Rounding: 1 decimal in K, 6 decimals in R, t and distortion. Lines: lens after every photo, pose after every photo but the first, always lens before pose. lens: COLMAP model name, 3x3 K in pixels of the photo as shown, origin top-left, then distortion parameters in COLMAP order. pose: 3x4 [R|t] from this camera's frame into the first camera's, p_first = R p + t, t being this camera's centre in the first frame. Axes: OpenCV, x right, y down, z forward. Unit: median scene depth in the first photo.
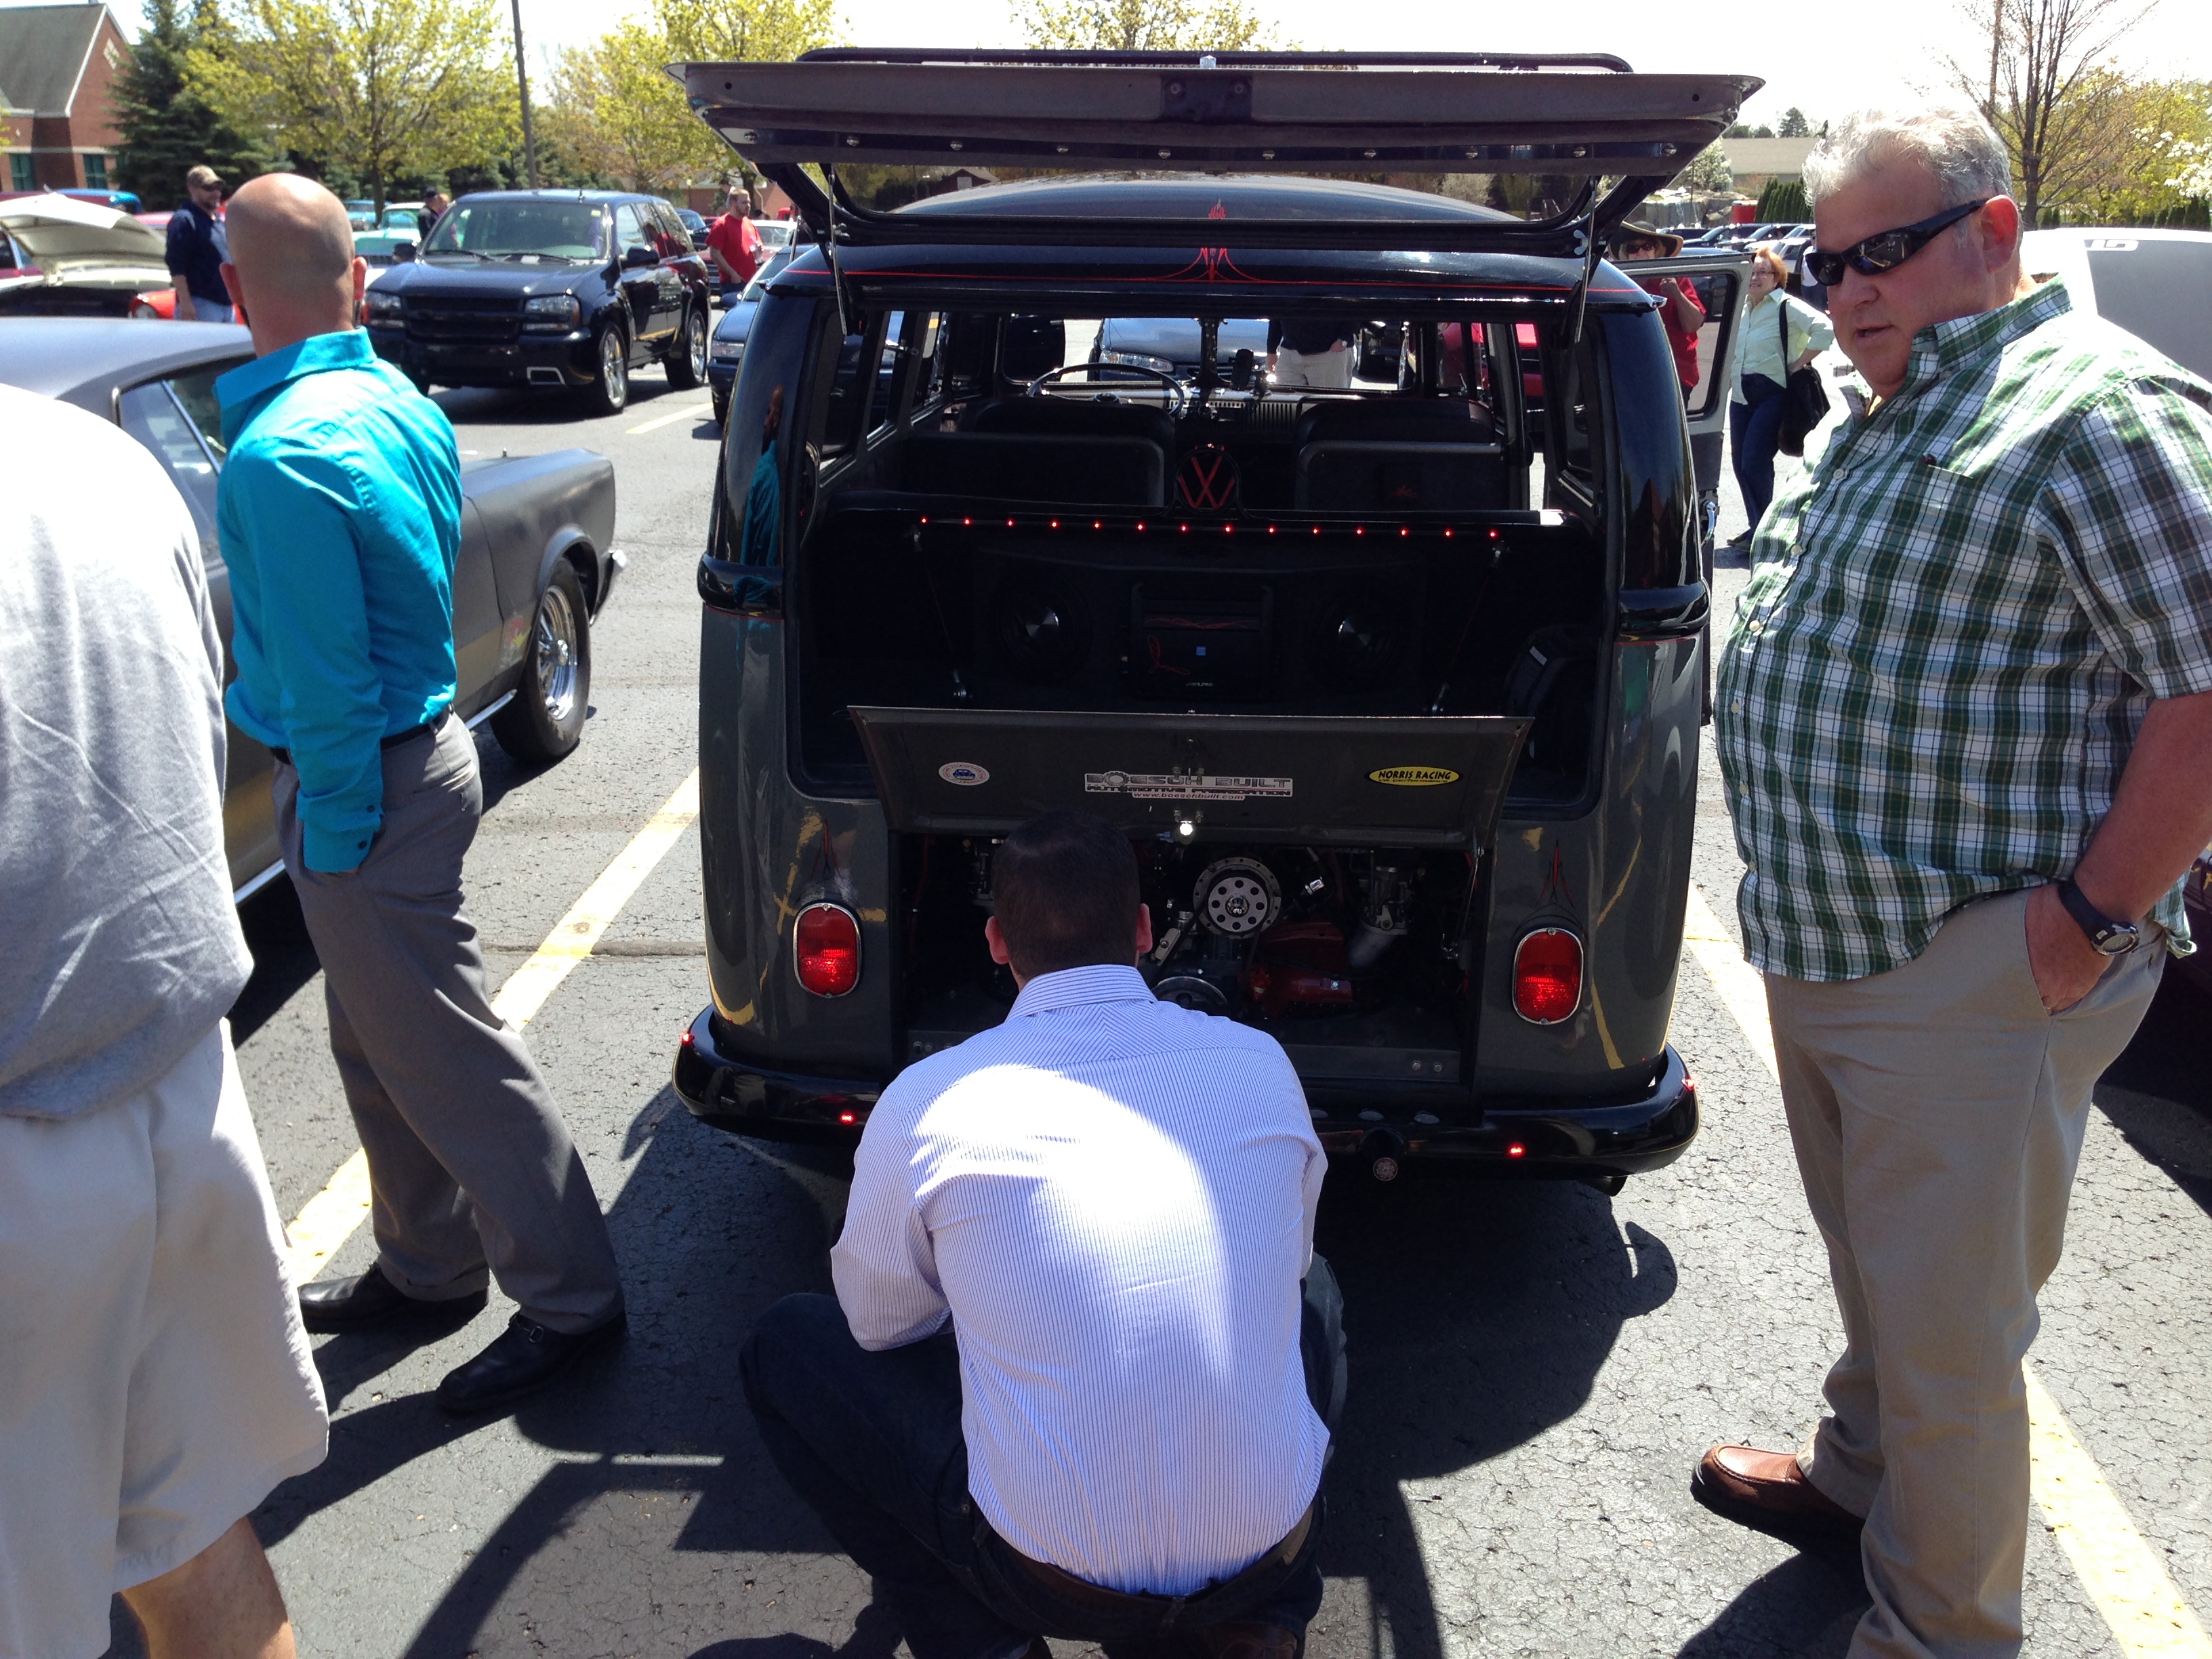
lens RADIAL K [[2046.5, 0, 1108.5], [0, 2046.5, 769.7], [0, 0, 1]] dist [0.032017, 0.000000]
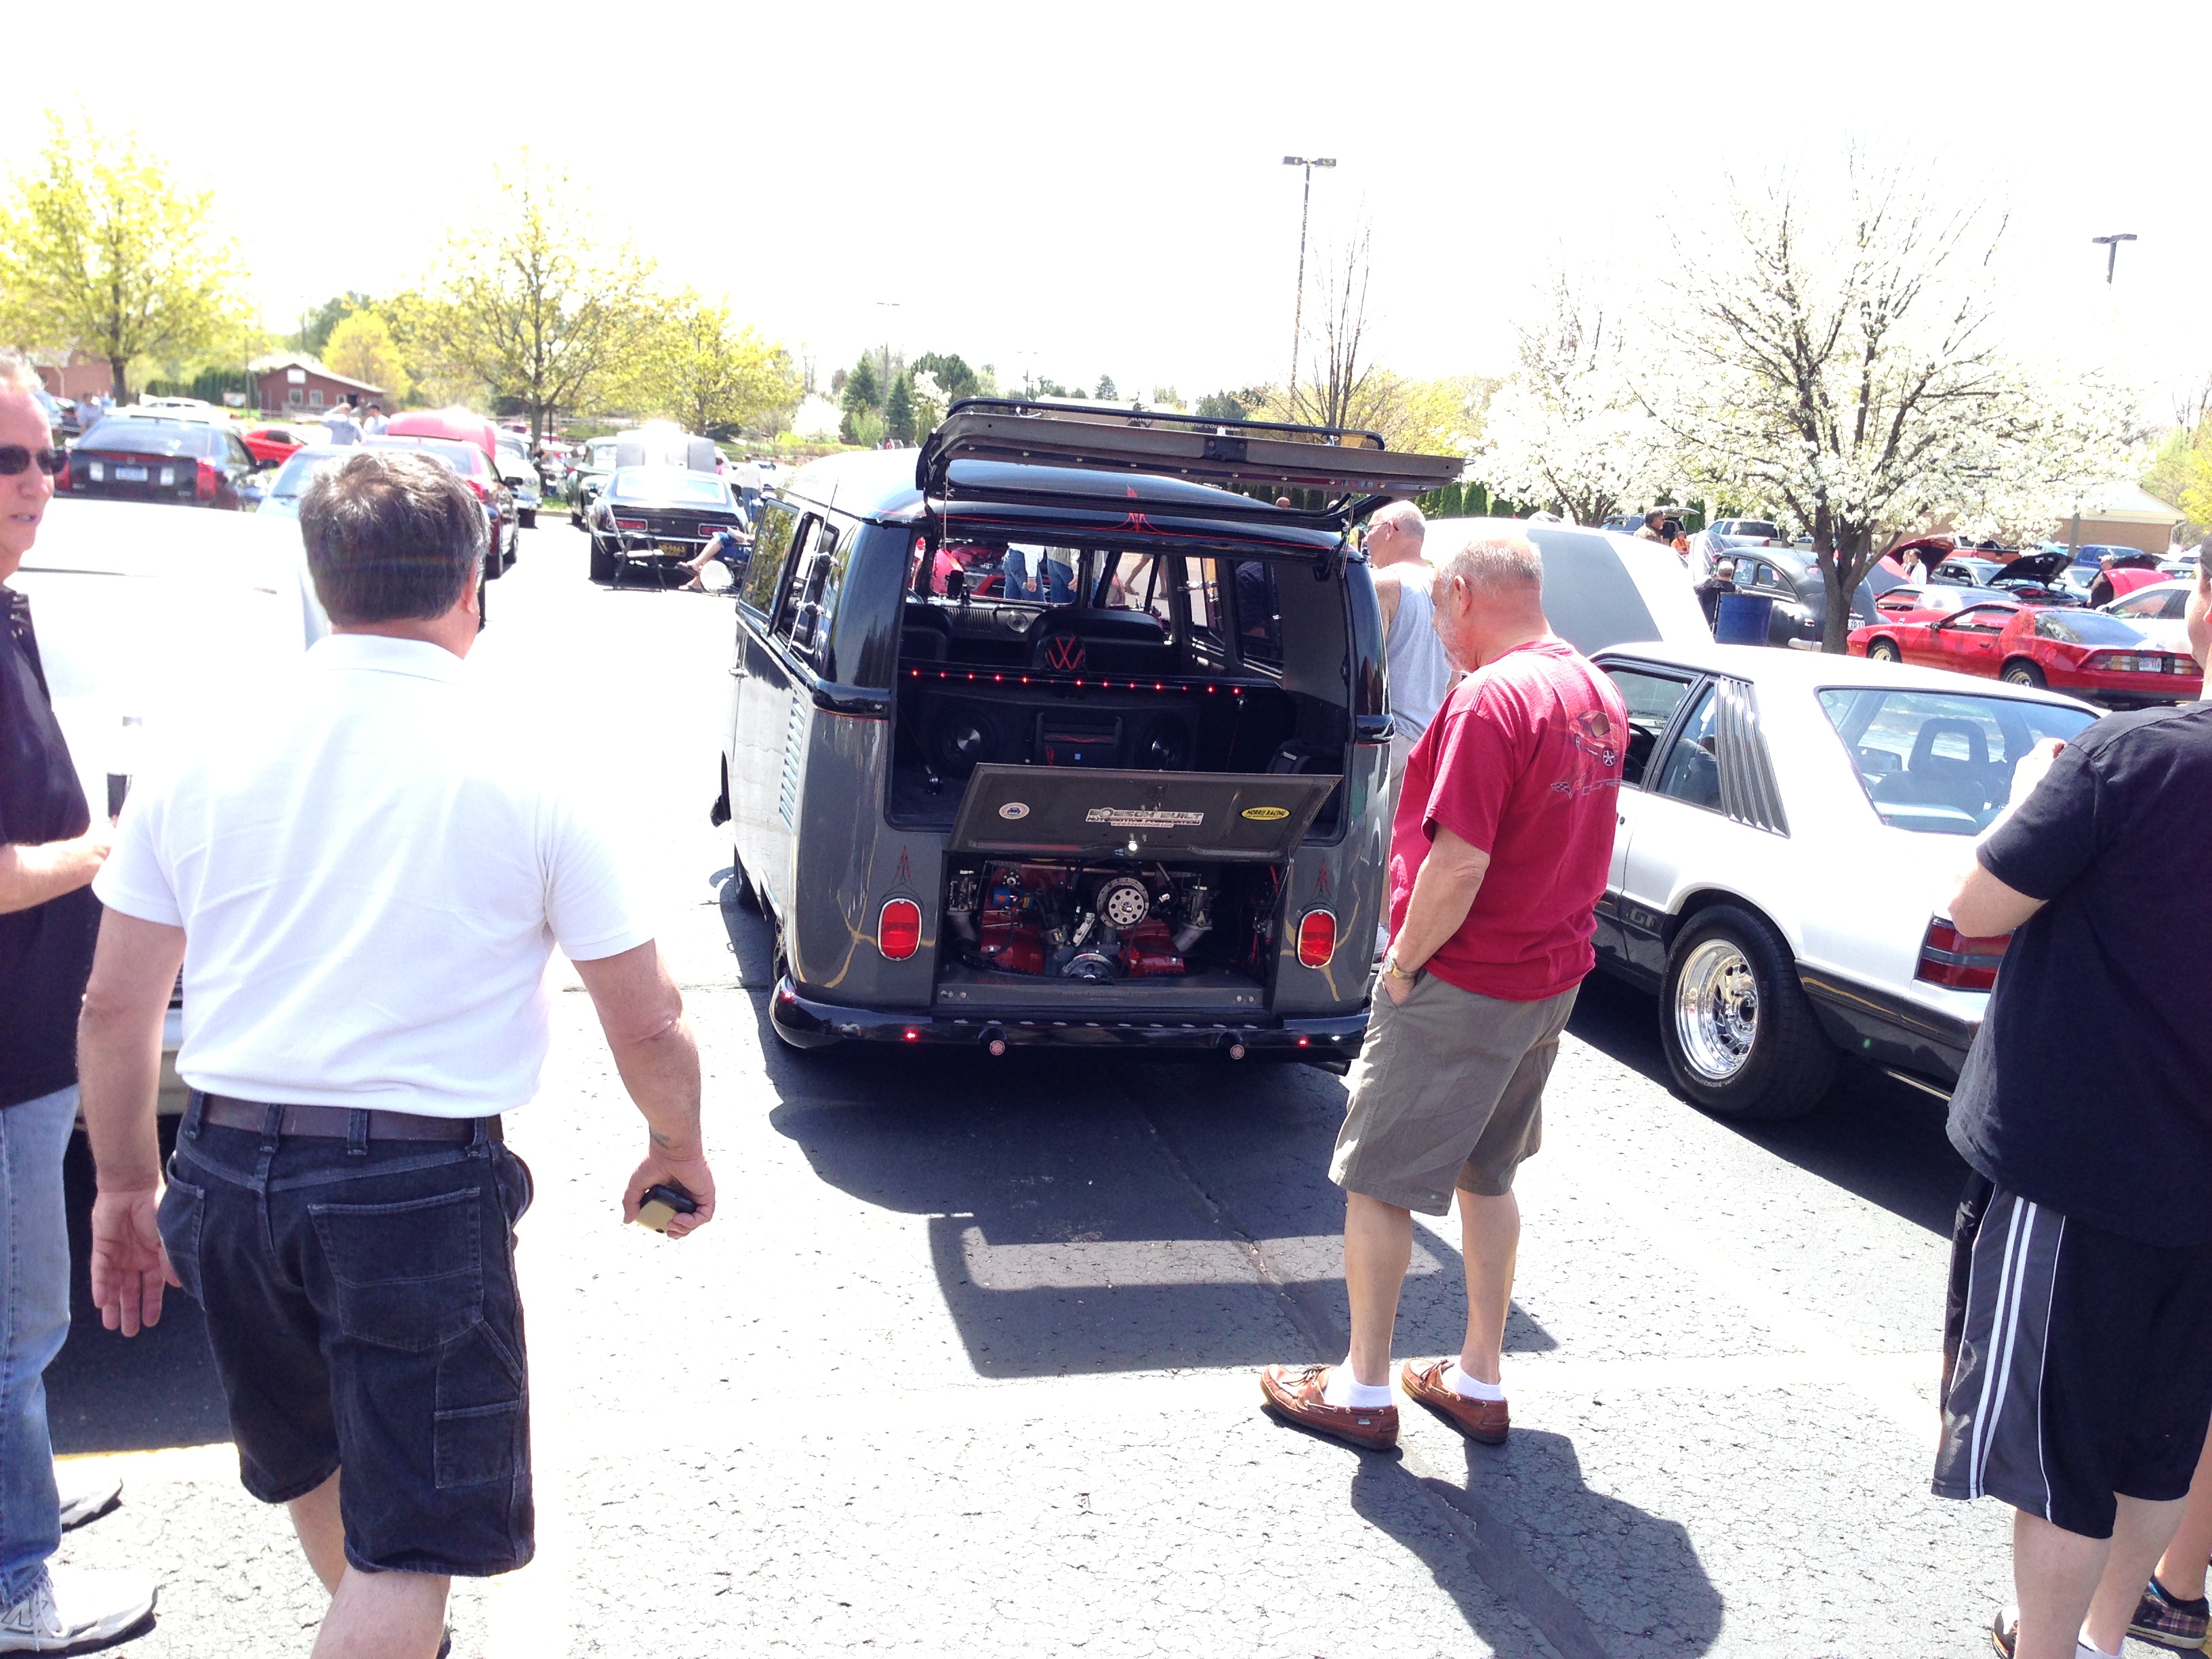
lens RADIAL K [[2046.5, 0, 1092.8], [0, 2046.5, 740.7], [0, 0, 1]] dist [0.032017, 0.000000]
pose [[0.953497, 0.022972, 0.300526, -0.450457], [0.013696, 0.992759, -0.119341, 0.127845], [-0.301091, 0.117908, 0.946278, -0.544595]]
